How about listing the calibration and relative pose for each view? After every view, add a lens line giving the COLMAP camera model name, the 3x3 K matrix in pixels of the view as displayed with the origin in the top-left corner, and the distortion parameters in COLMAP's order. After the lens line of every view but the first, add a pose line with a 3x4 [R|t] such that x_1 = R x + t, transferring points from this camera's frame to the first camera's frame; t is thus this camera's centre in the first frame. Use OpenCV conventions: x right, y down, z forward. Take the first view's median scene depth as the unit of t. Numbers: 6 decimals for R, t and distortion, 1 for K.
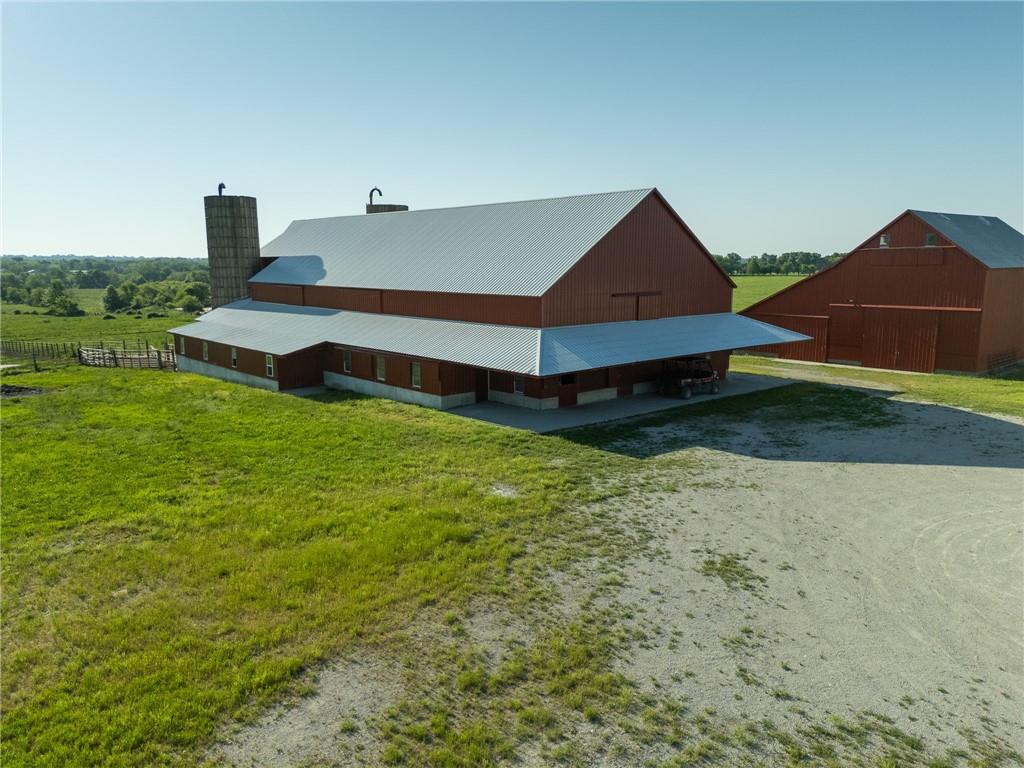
lens RADIAL K [[754.5, 0, 489.8], [0, 754.5, 375.1], [0, 0, 1]] dist [0.061926, -0.051875]
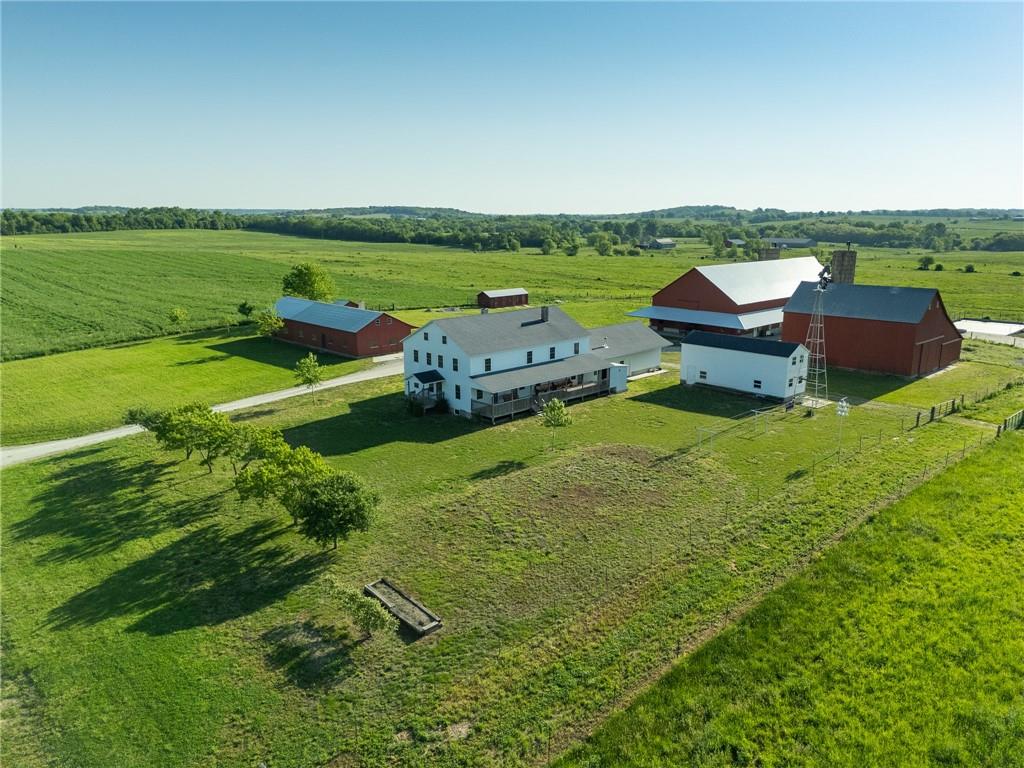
lens RADIAL K [[754.5, 0, 509.0], [0, 754.5, 384.7], [0, 0, 1]] dist [0.061926, -0.051875]
pose [[0.054089, 0.227158, -0.972355, 2.458081], [-0.145763, 0.965145, 0.217365, -0.260985], [0.987840, 0.129976, 0.085315, 0.035311]]
